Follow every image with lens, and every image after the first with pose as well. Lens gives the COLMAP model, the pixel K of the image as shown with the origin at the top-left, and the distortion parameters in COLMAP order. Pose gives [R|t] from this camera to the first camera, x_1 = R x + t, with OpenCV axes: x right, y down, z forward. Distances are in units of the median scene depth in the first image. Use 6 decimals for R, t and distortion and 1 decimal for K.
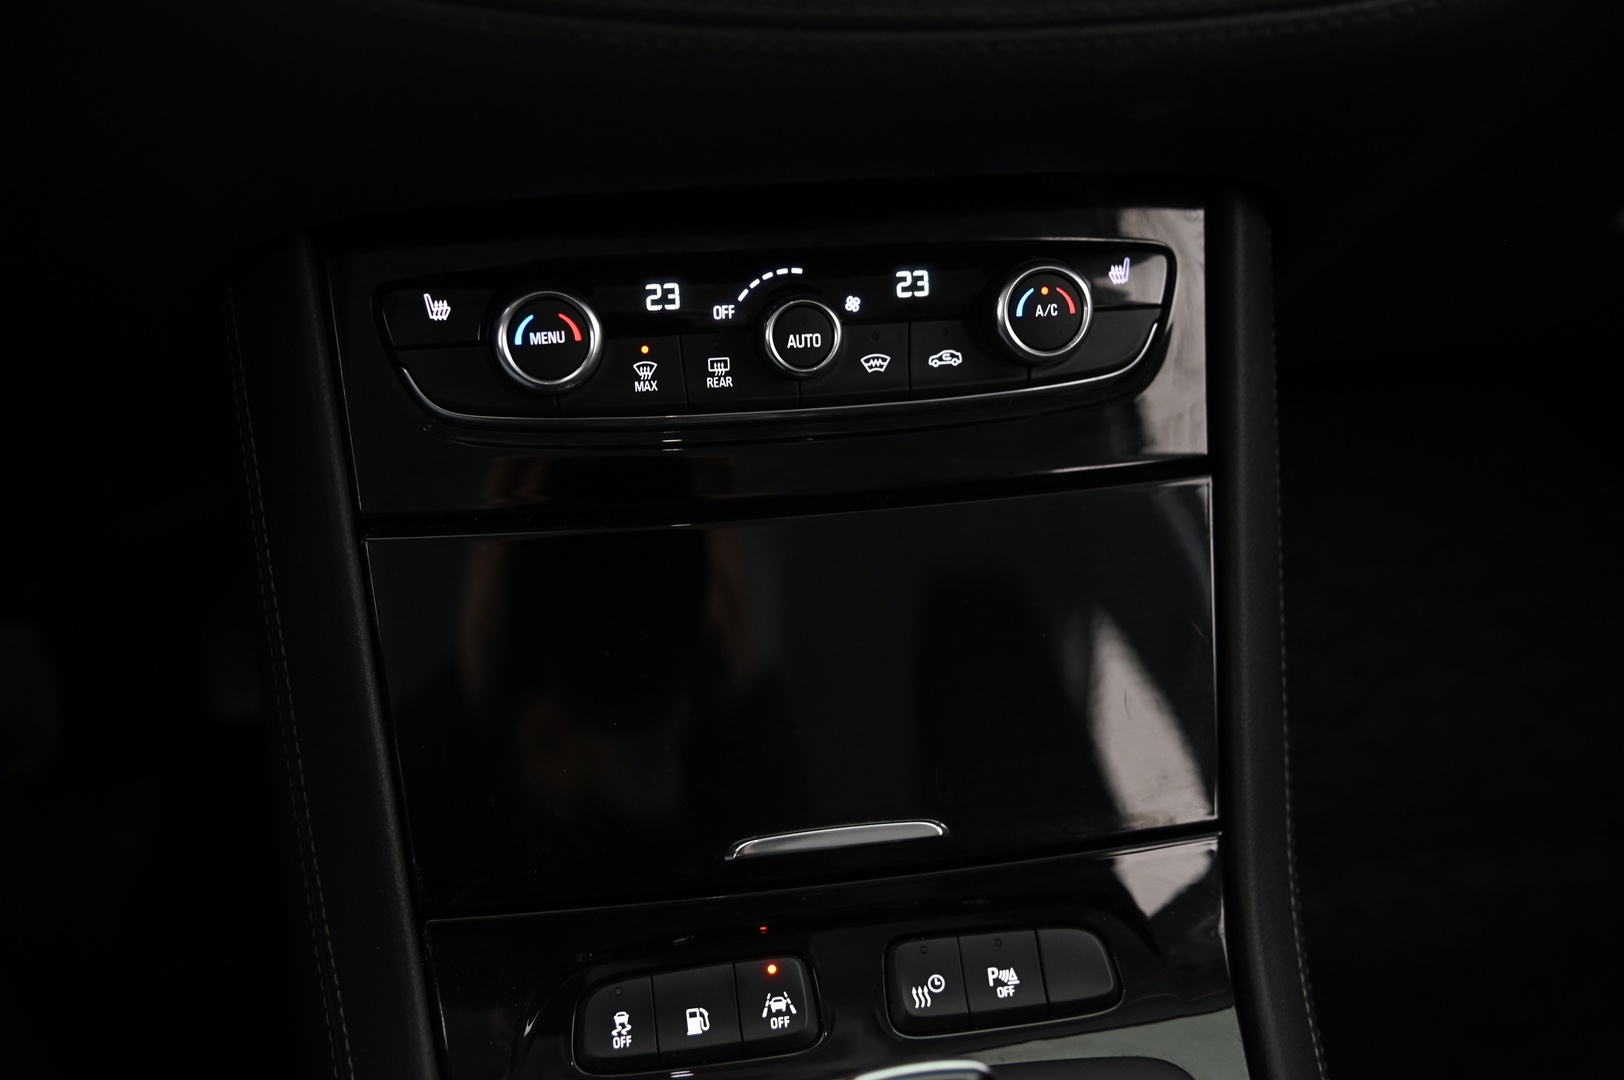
lens RADIAL K [[1744.6, 0, 812.3], [0, 1744.6, 478.0], [0, 0, 1]] dist [0.003664, 0.002567]
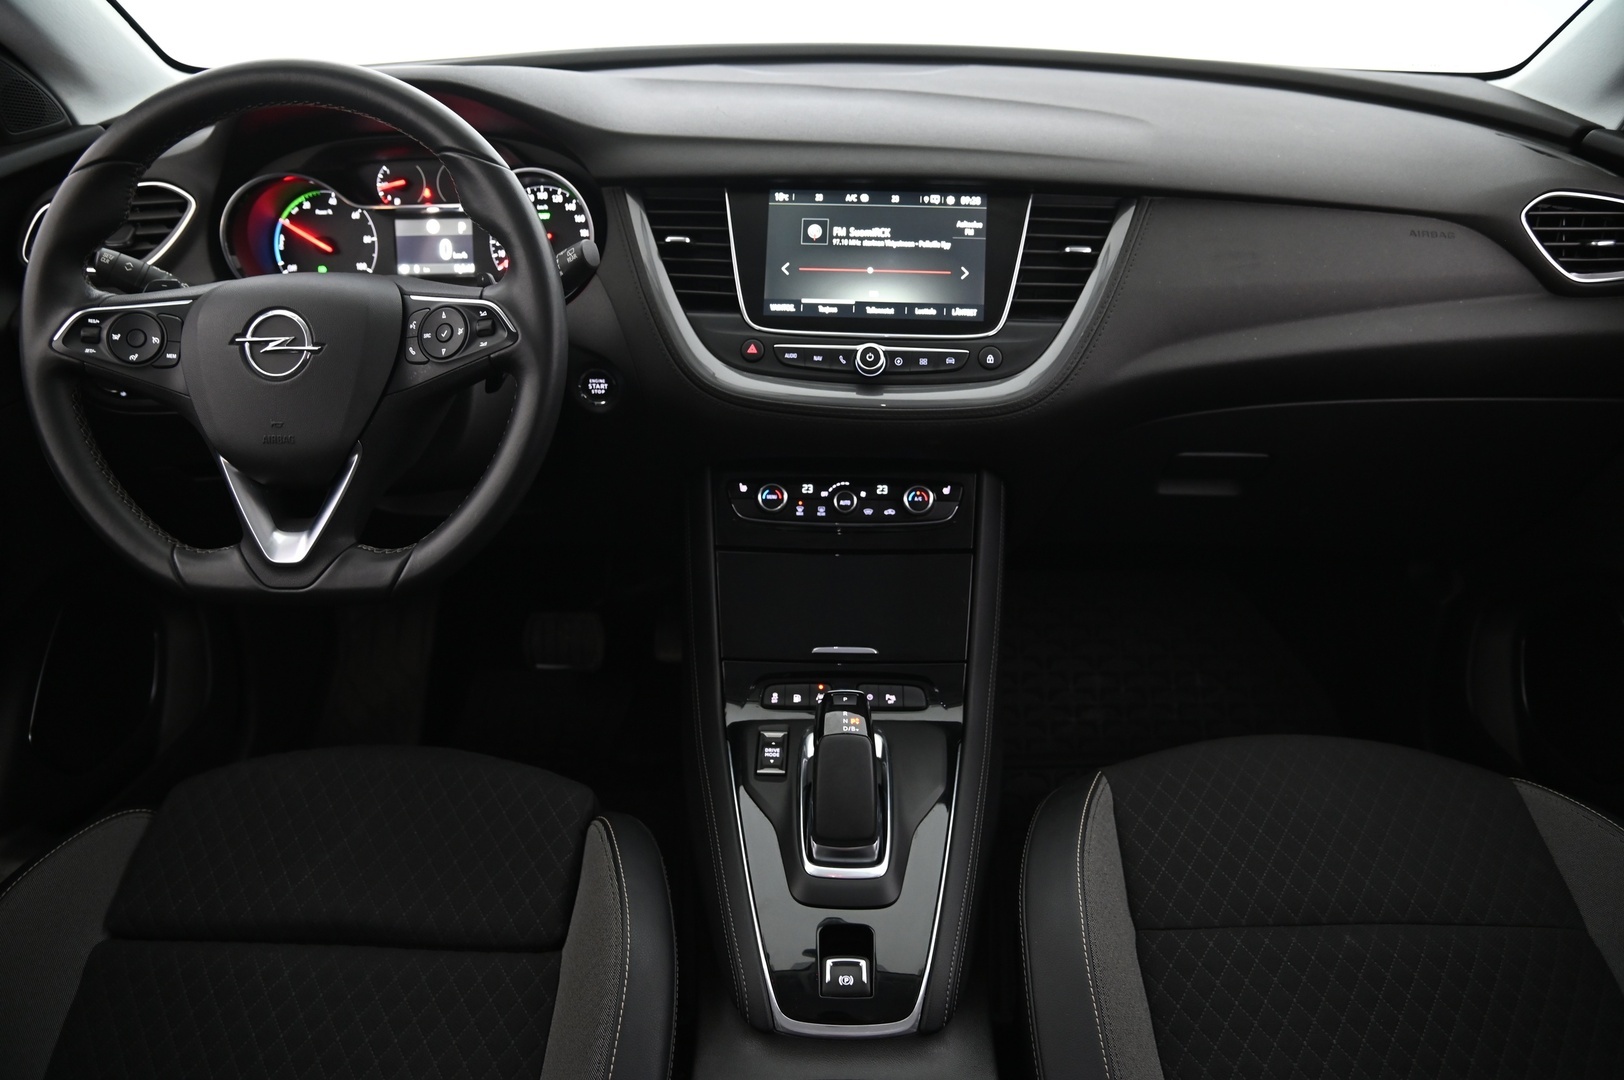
lens RADIAL K [[1043.1, 0, 812.0], [0, 1043.1, 540.0], [0, 0, 1]] dist [-0.147397, -0.000115]
pose [[0.978089, 0.061725, -0.198828, 0.337638], [-0.087683, 0.988336, -0.124515, 0.250901], [0.188824, 0.139220, 0.972092, -0.978756]]
